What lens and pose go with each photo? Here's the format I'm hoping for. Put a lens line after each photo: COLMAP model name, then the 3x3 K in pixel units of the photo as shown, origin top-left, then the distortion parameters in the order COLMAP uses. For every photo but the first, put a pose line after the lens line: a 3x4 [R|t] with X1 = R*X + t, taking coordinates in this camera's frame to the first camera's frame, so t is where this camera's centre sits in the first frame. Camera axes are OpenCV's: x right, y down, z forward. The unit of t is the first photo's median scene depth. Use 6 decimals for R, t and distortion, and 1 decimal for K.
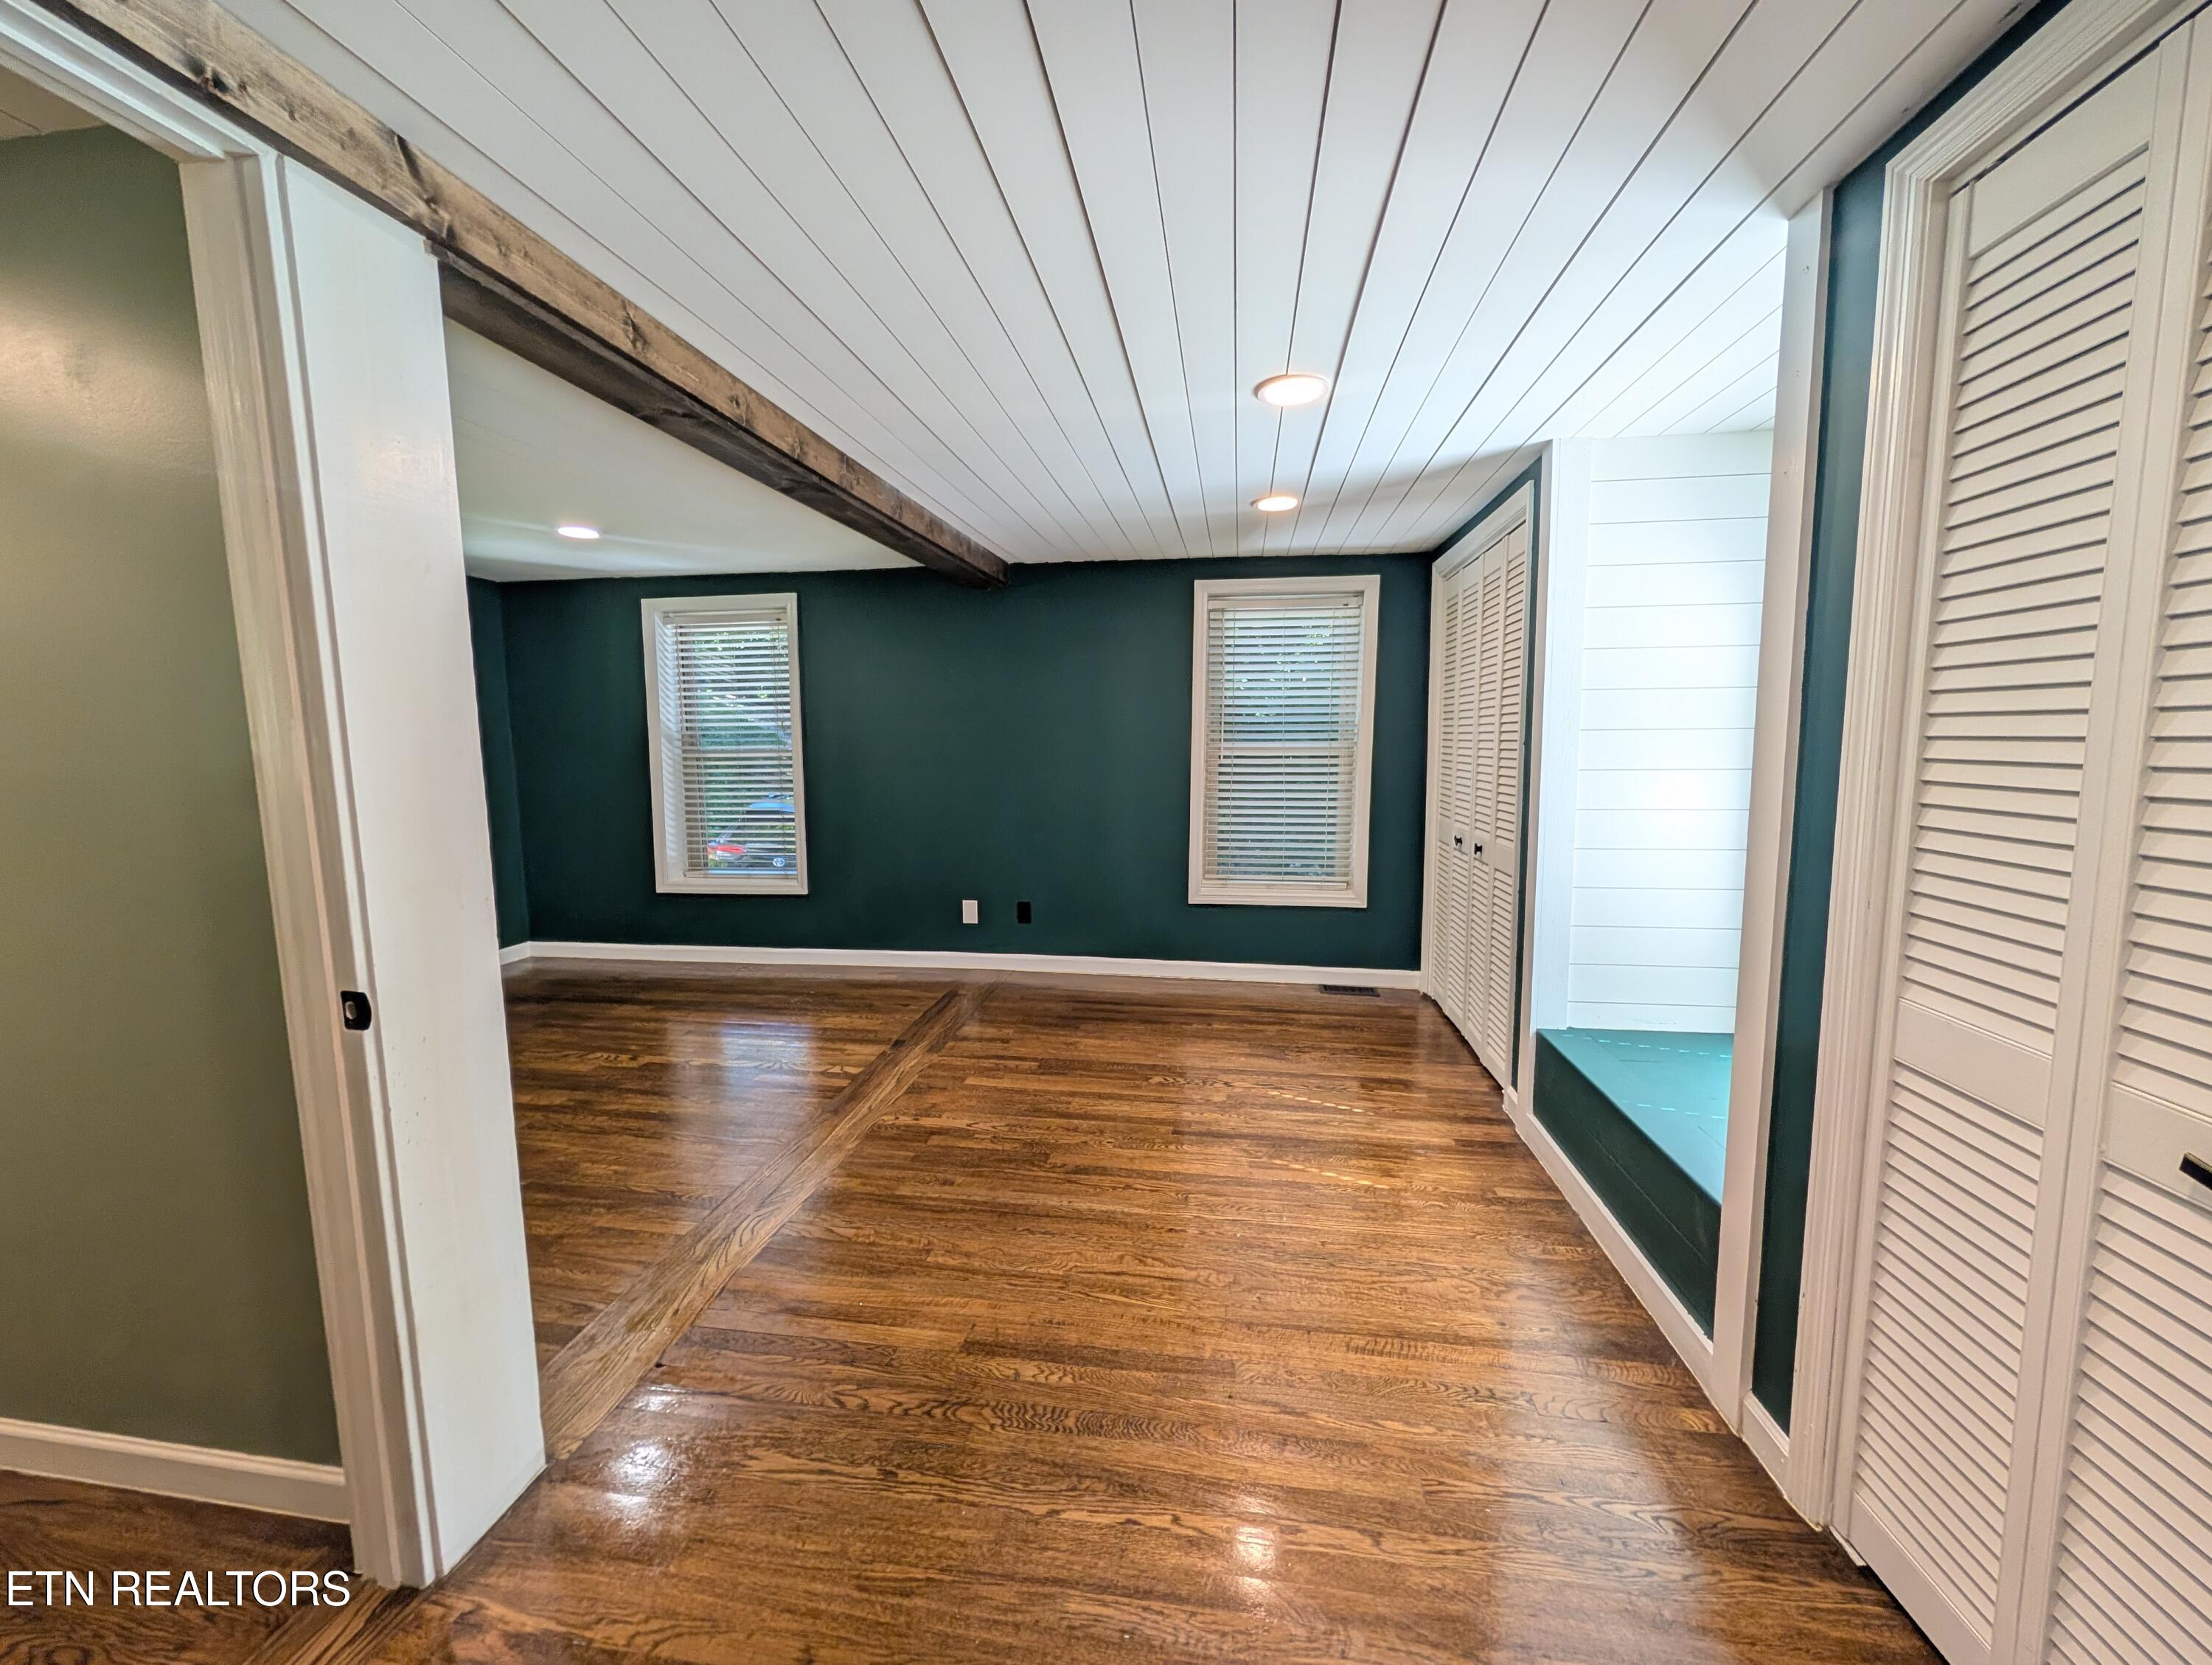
lens RADIAL K [[847.7, 0, 1106.0], [0, 847.7, 832.5], [0, 0, 1]] dist [-0.009344, 0.000194]
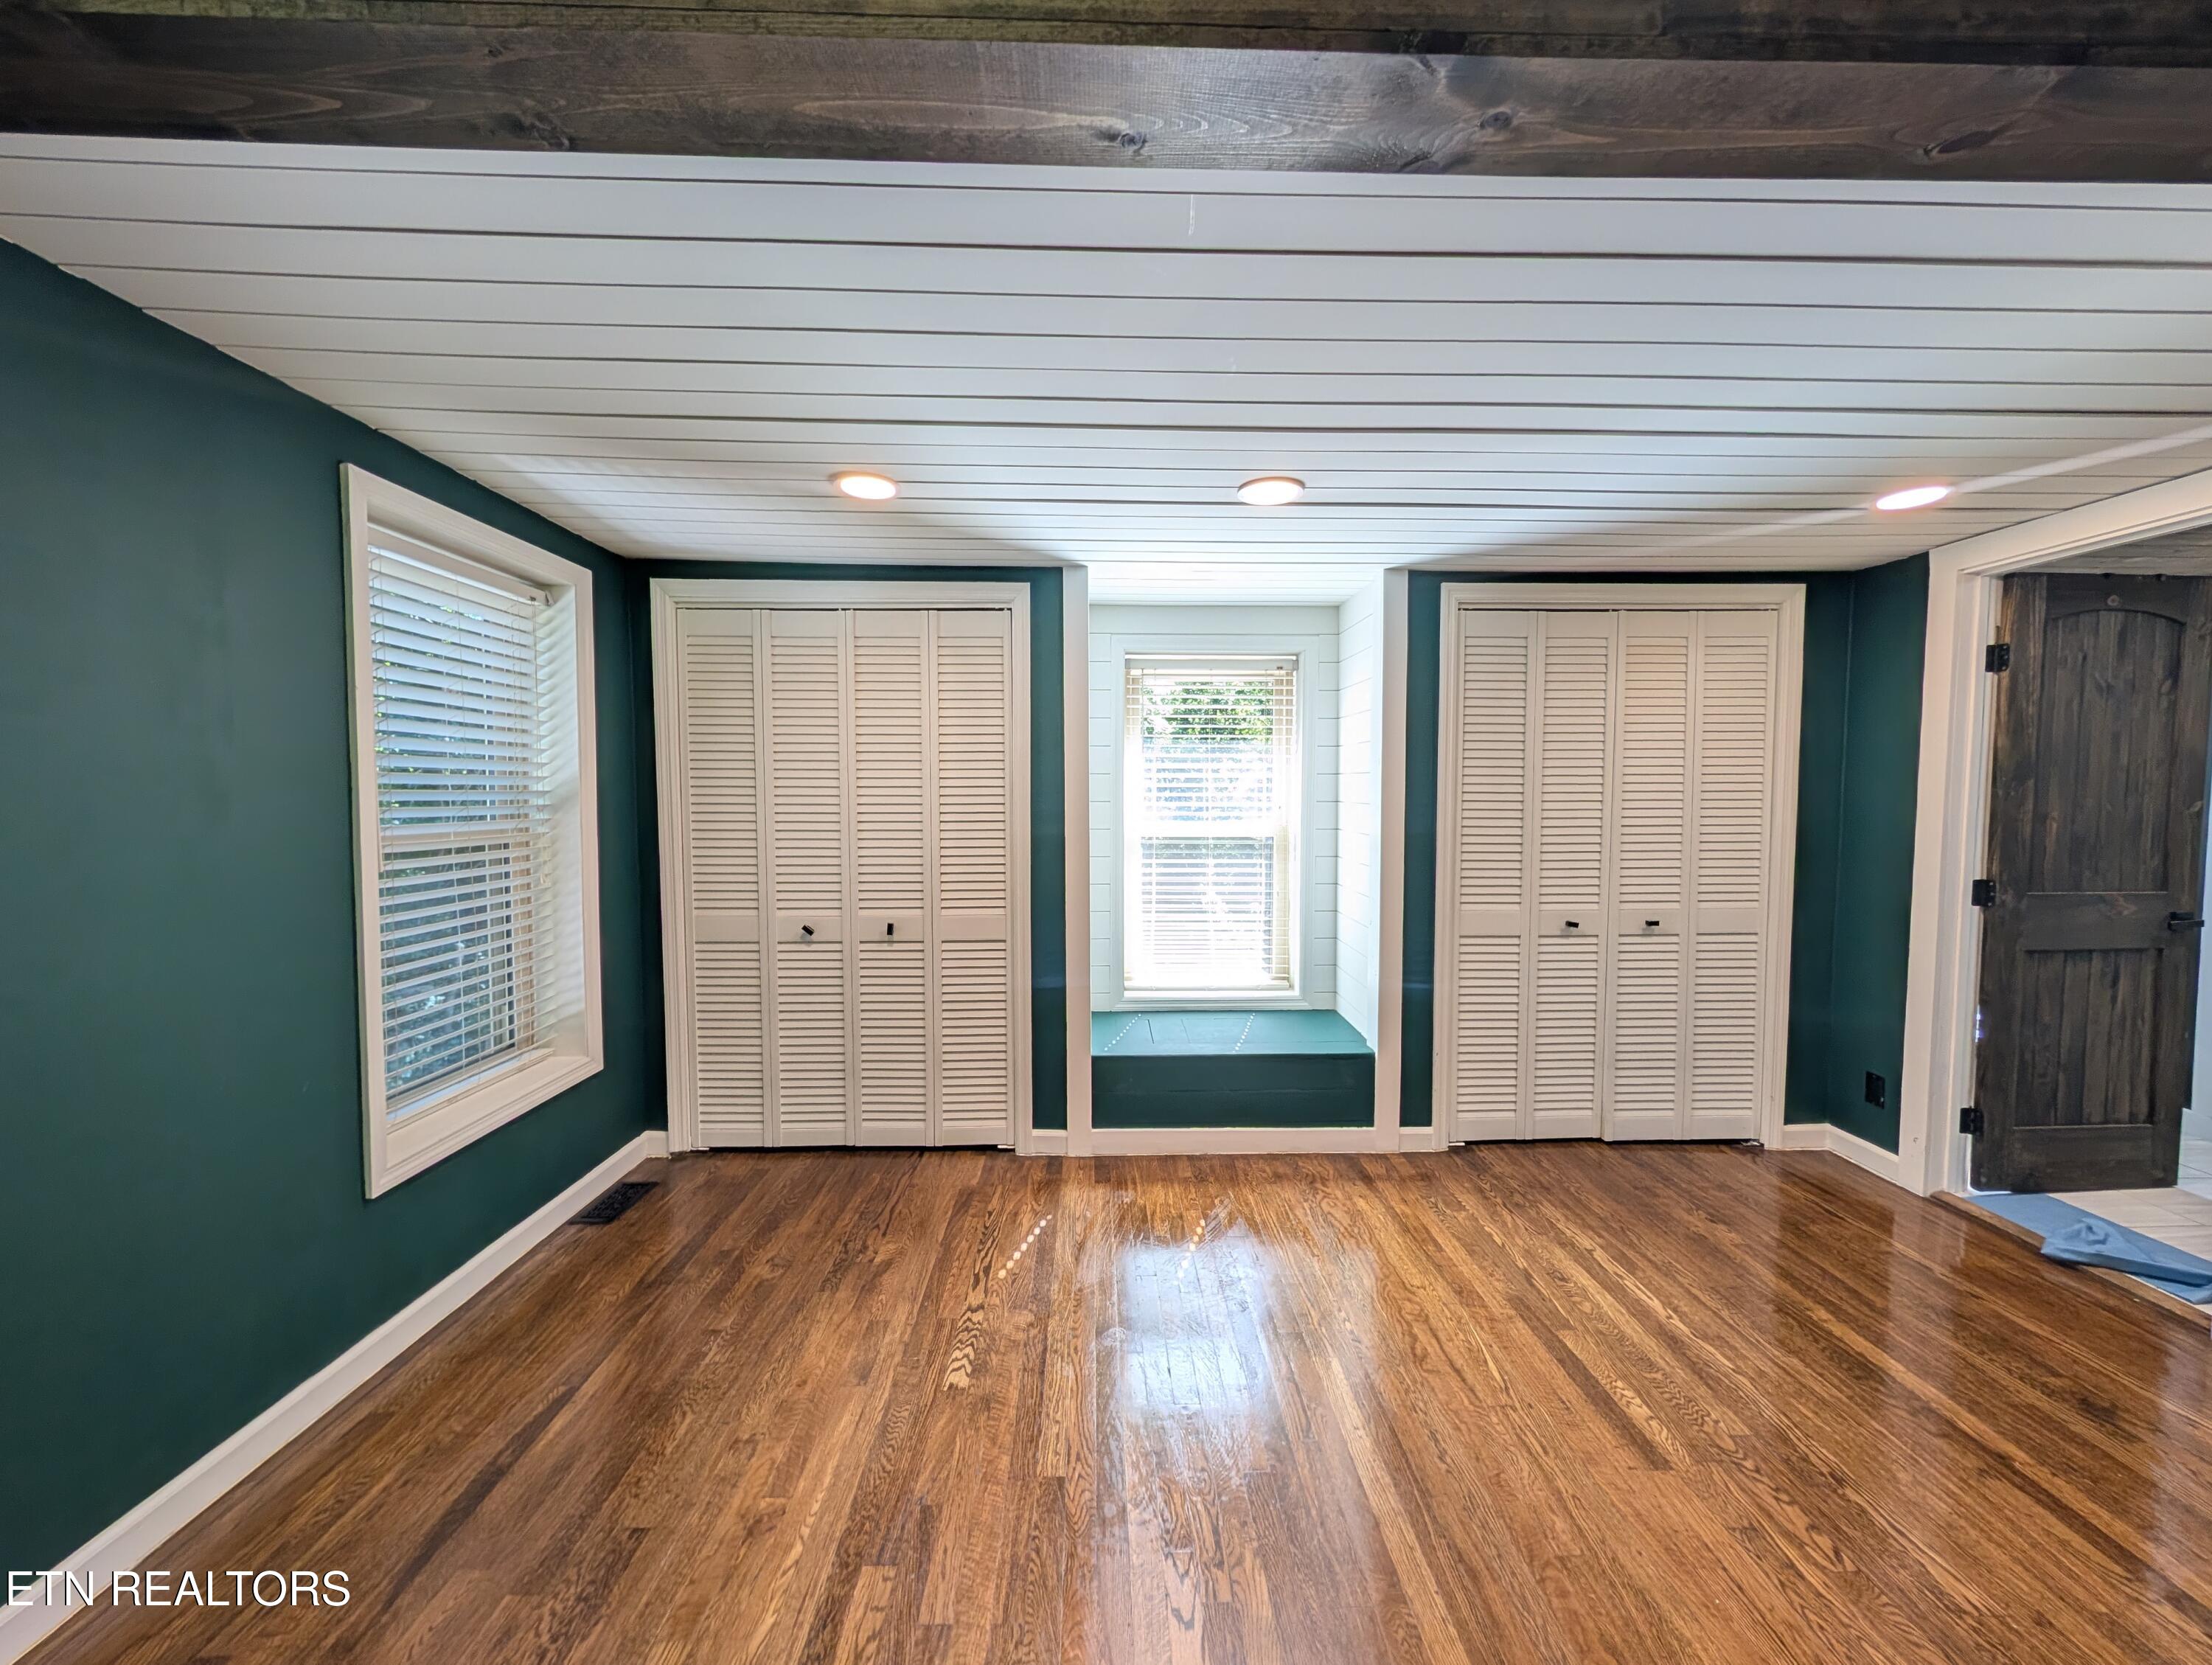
lens RADIAL K [[847.7, 0, 1106.0], [0, 847.7, 832.5], [0, 0, 1]] dist [-0.009344, 0.000194]
pose [[-0.172071, -0.039166, 0.984306, -0.559926], [0.107894, 0.992448, 0.058352, -0.125994], [-0.979158, 0.116241, -0.166546, 0.989009]]
